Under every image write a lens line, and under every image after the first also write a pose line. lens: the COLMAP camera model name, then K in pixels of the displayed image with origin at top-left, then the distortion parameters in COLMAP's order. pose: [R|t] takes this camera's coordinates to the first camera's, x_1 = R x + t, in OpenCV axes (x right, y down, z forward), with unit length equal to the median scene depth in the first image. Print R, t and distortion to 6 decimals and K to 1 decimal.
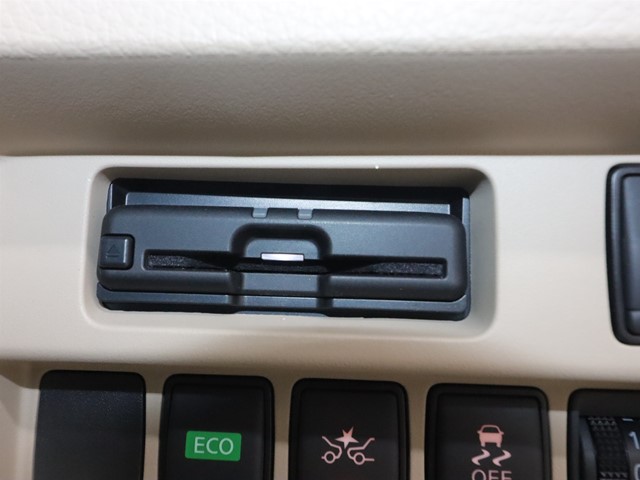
lens RADIAL K [[535.1, 0, 319.2], [0, 535.1, 239.8], [0, 0, 1]] dist [0.014904, -0.007506]
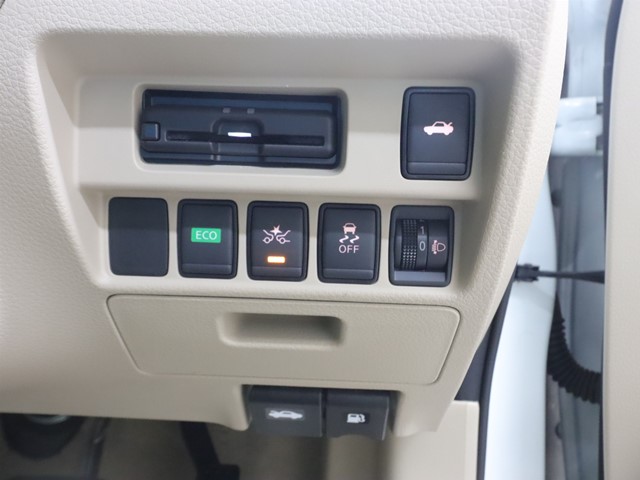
lens RADIAL K [[535.1, 0, 318.9], [0, 535.1, 238.3], [0, 0, 1]] dist [0.014904, -0.007506]
pose [[0.999225, -0.002643, 0.039274, 0.130867], [-0.006595, 0.972399, 0.233230, -0.052368], [-0.038807, -0.233308, 0.971628, -0.884975]]
